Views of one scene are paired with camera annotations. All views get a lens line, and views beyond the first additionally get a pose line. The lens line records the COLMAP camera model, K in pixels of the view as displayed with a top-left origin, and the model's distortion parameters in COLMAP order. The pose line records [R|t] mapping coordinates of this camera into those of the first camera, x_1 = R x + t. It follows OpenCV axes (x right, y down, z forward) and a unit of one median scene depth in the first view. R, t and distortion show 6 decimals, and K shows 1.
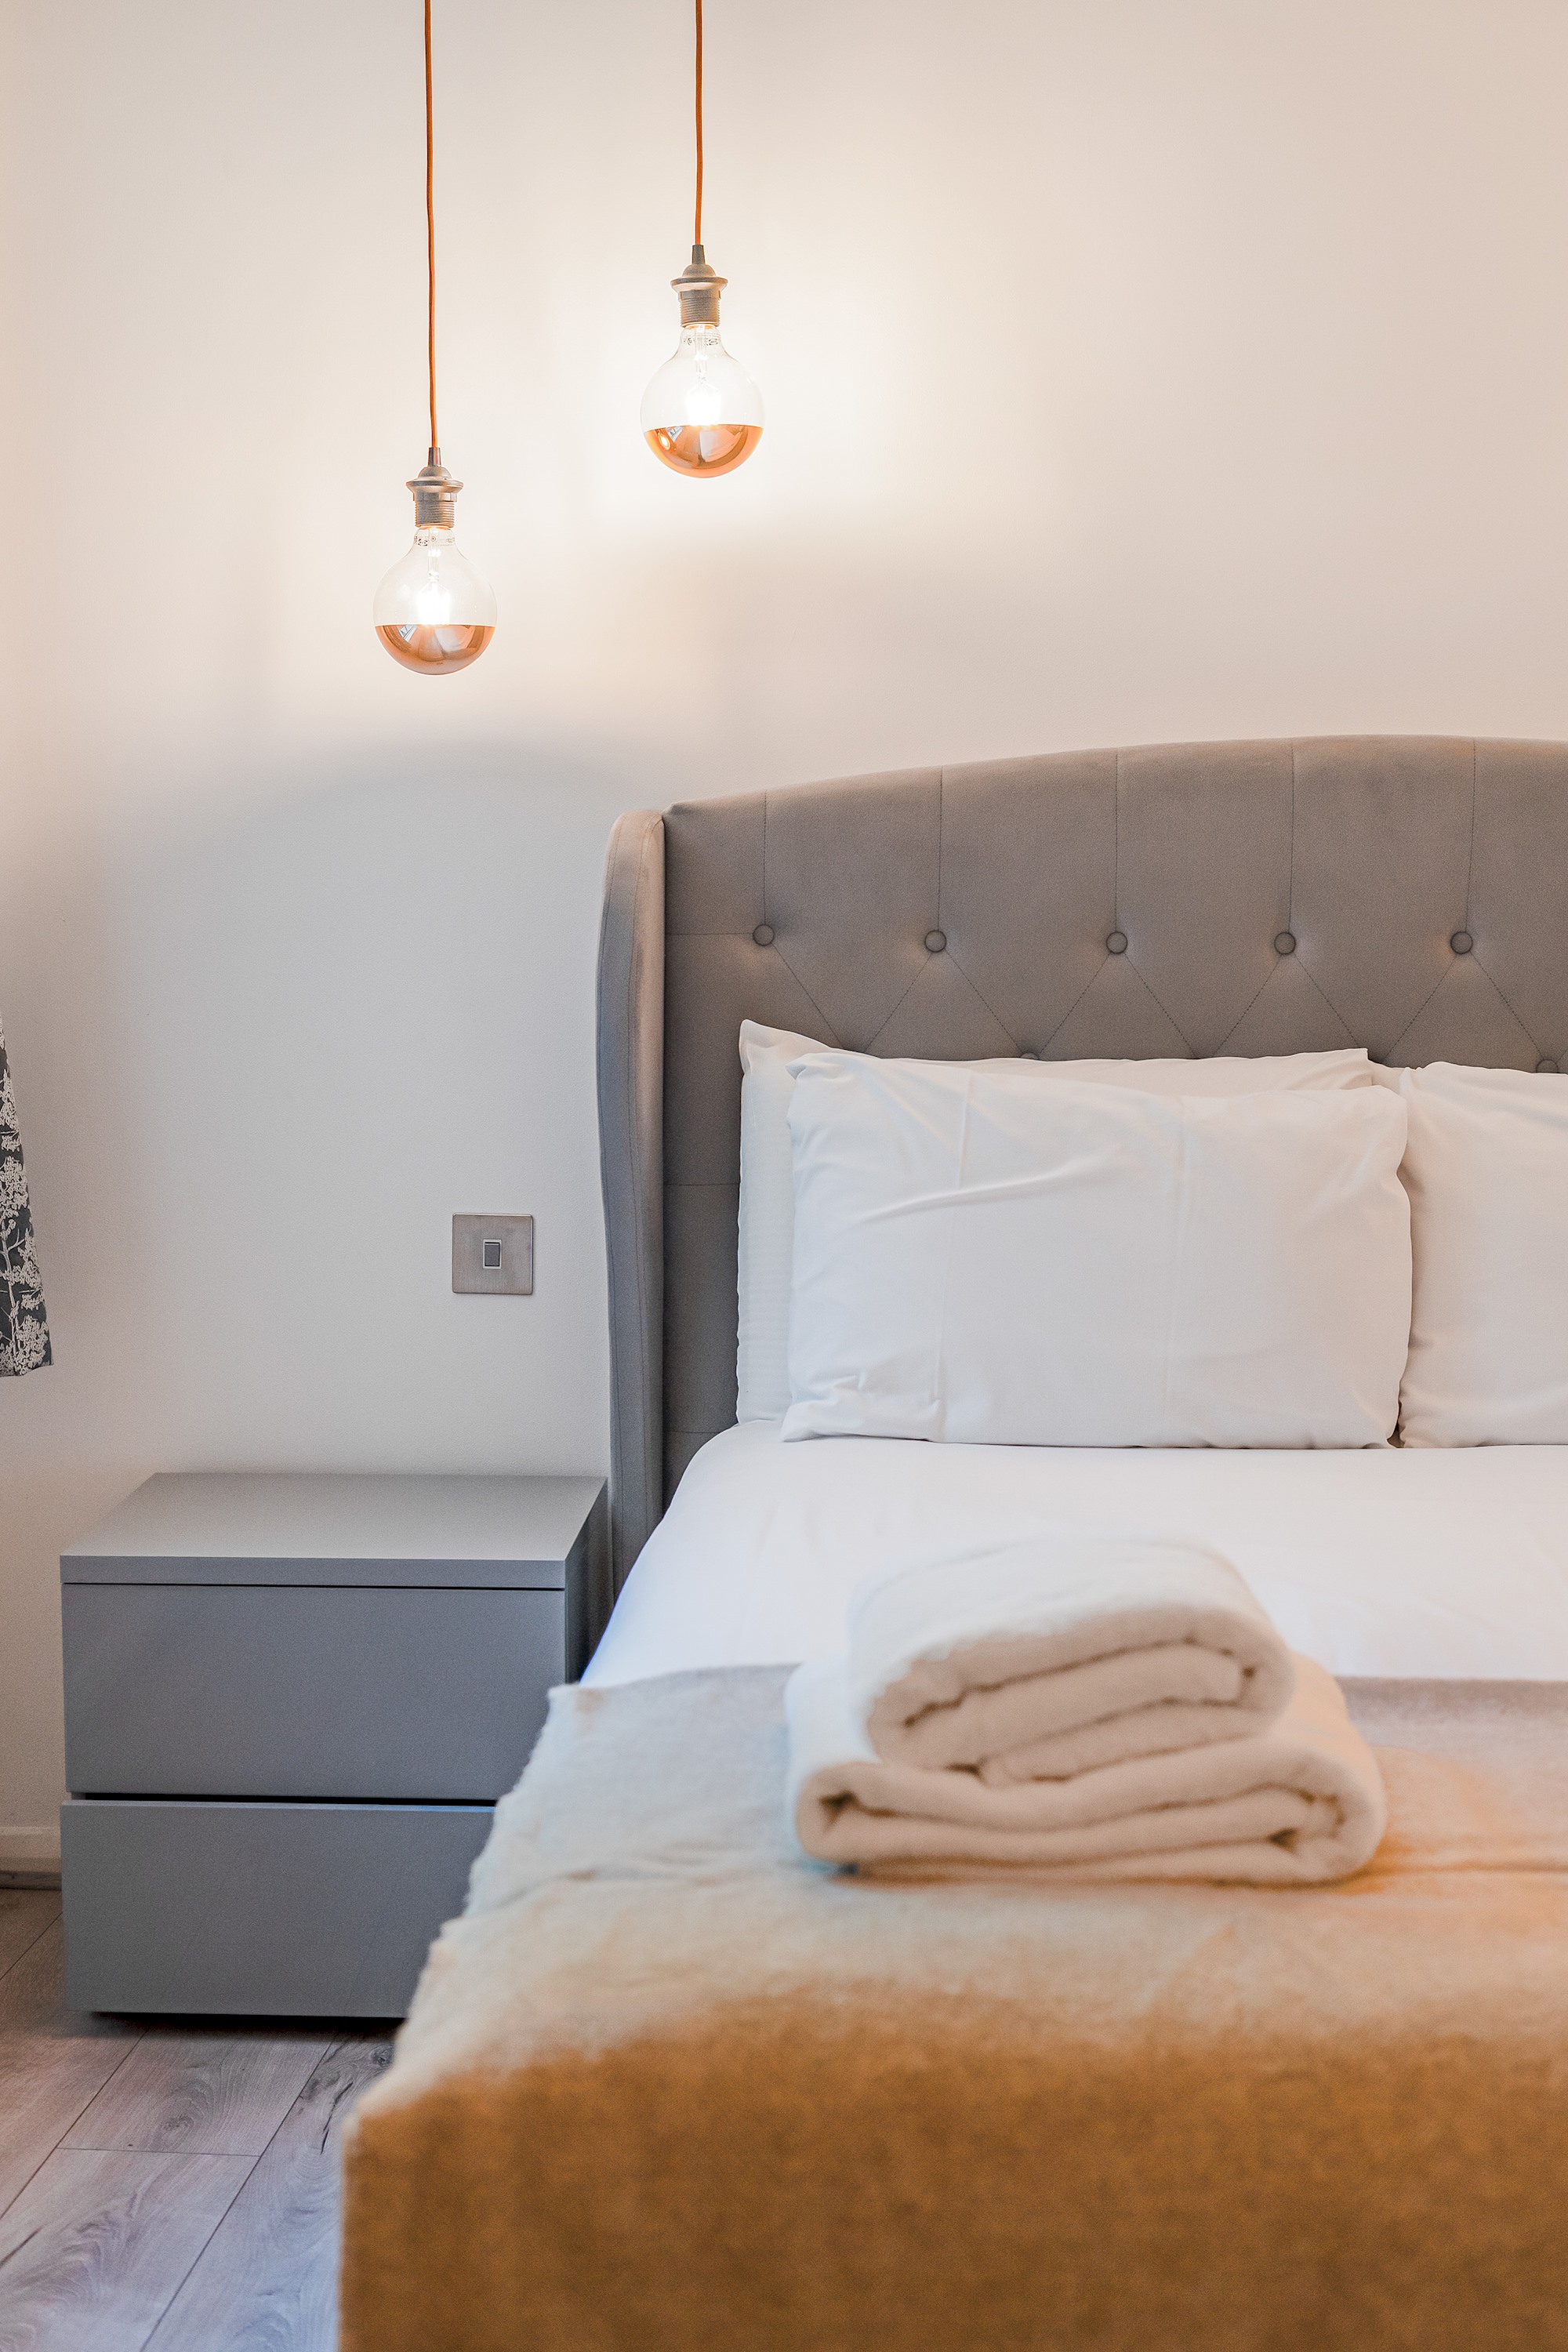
lens RADIAL K [[3443.1, 0, 740.7], [0, 3443.1, 1220.5], [0, 0, 1]] dist [0.006585, 0.018883]
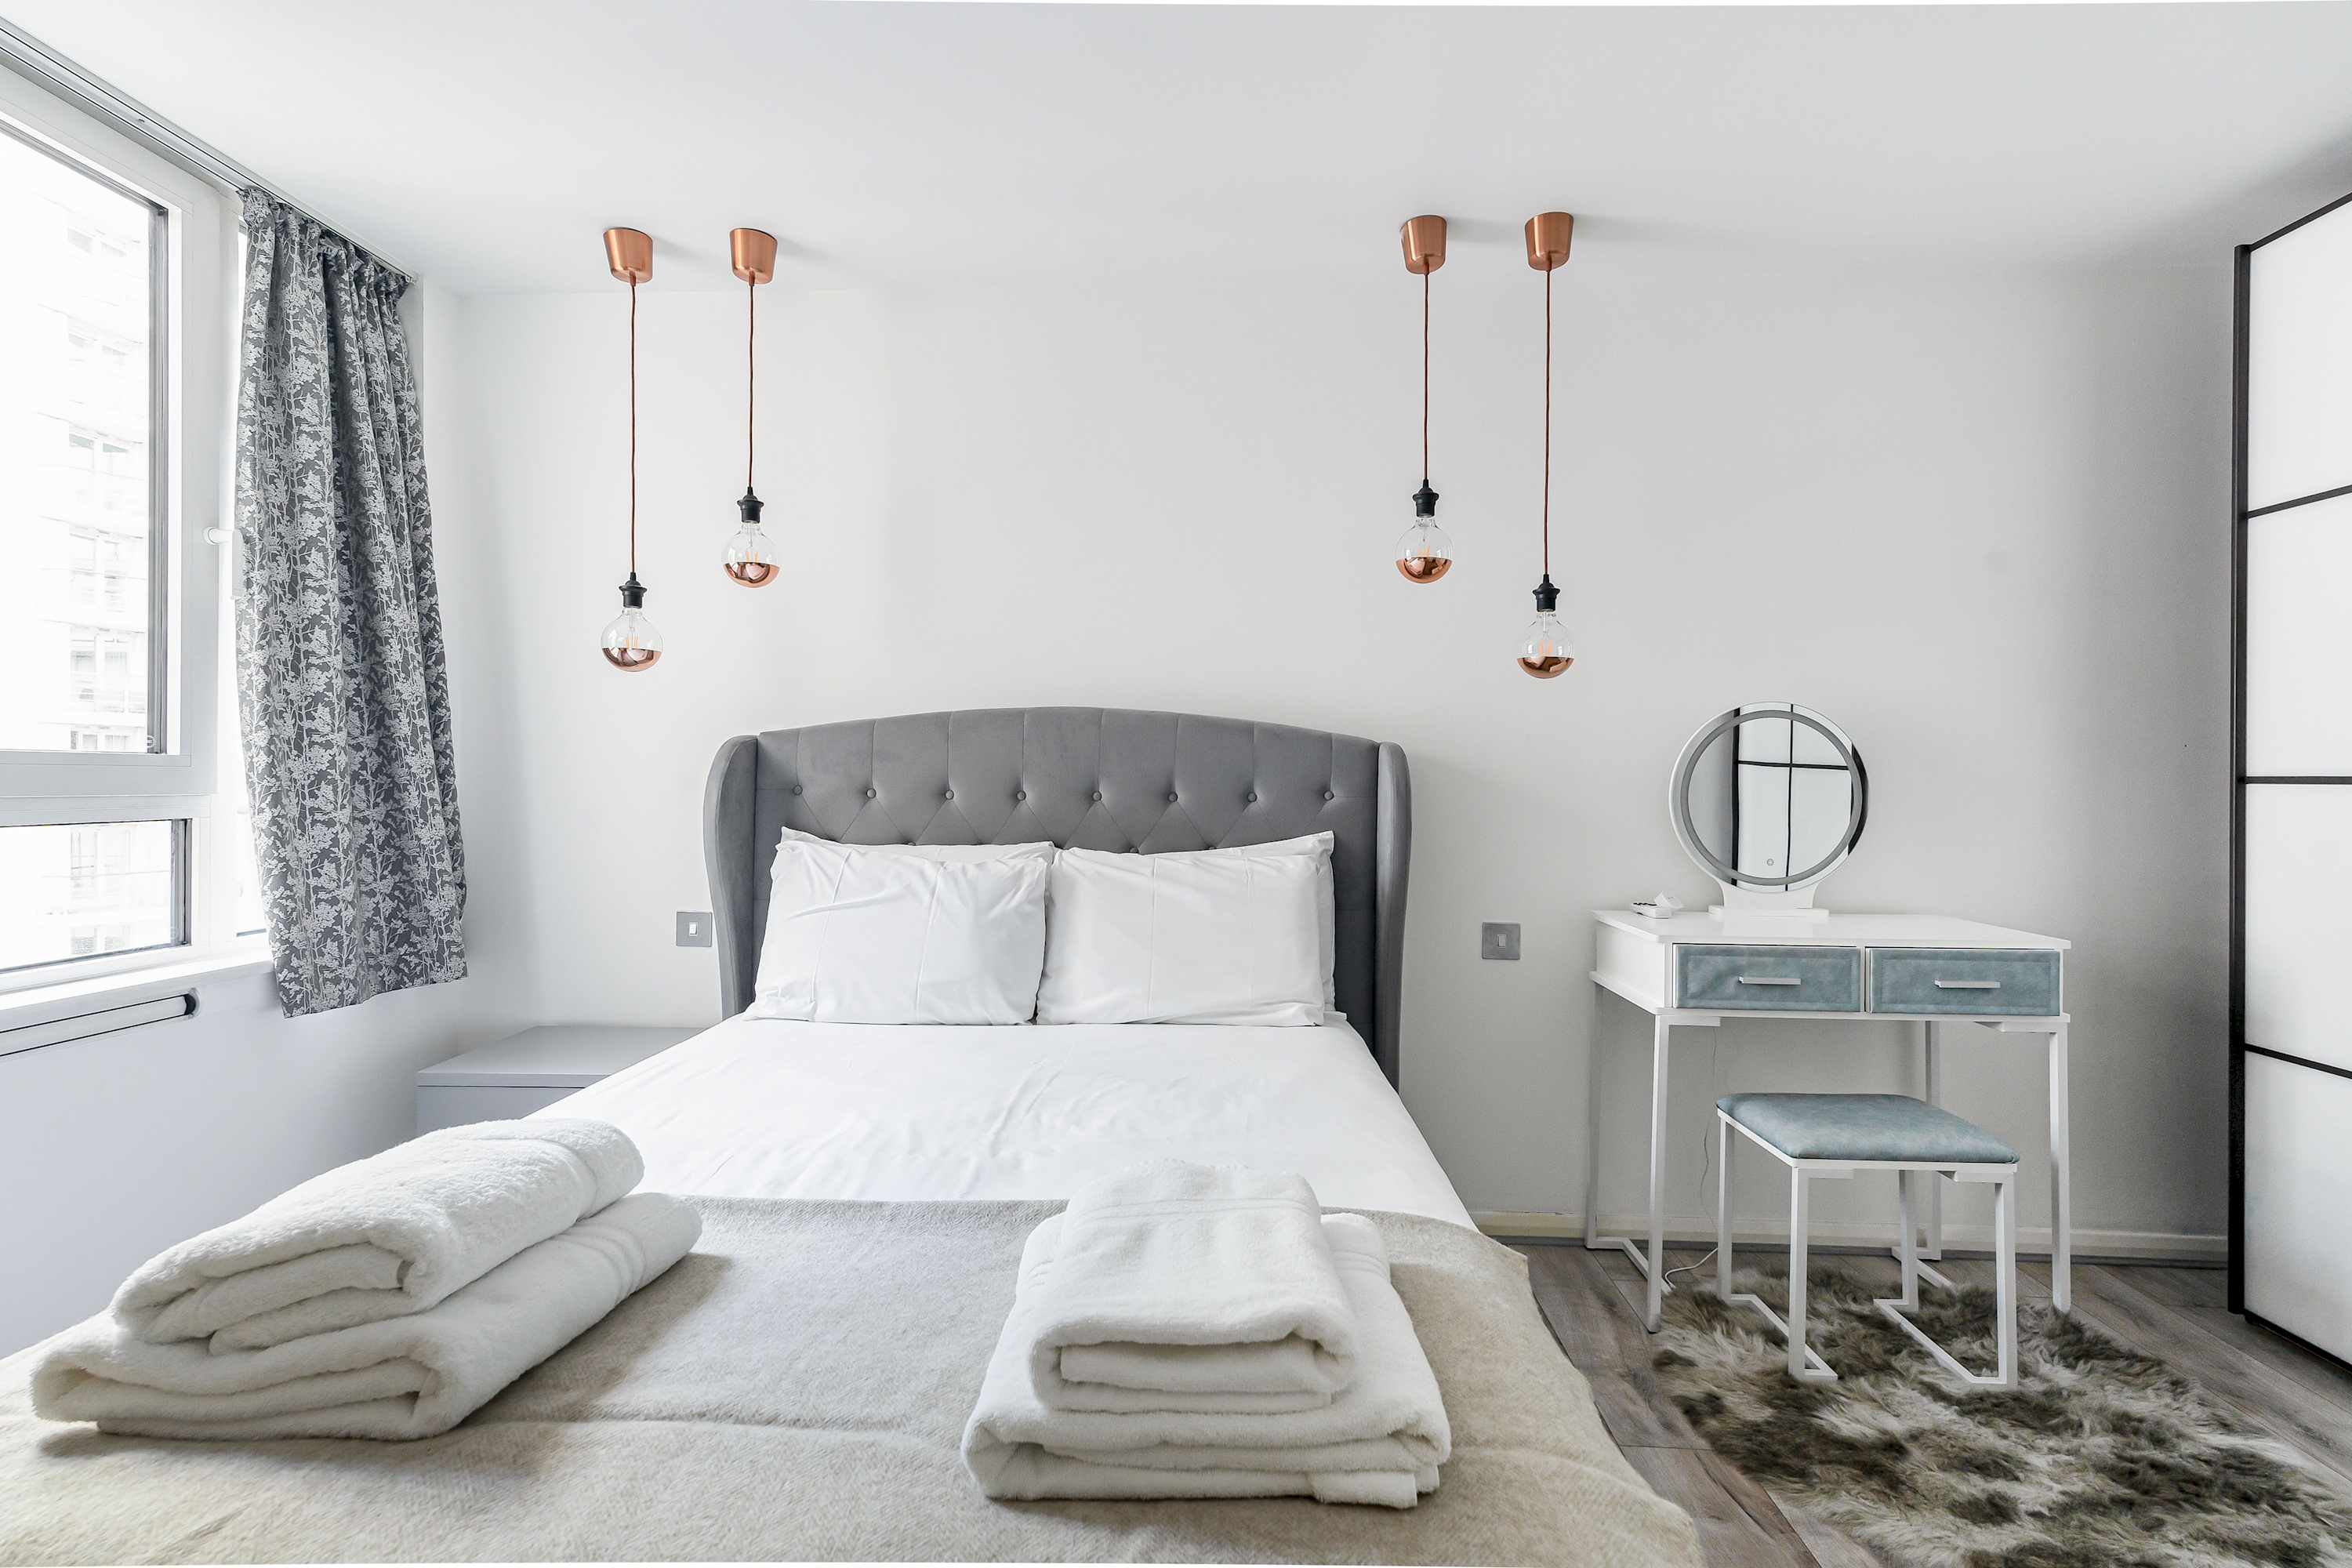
lens RADIAL K [[1066.6, 0, 1184.8], [0, 1066.6, 790.3], [0, 0, 1]] dist [0.009761, 0.000566]
pose [[0.999058, 0.012867, 0.041452, 0.255915], [-0.008336, 0.994149, -0.107699, -0.009353], [-0.042595, 0.107252, 0.993319, 0.310746]]
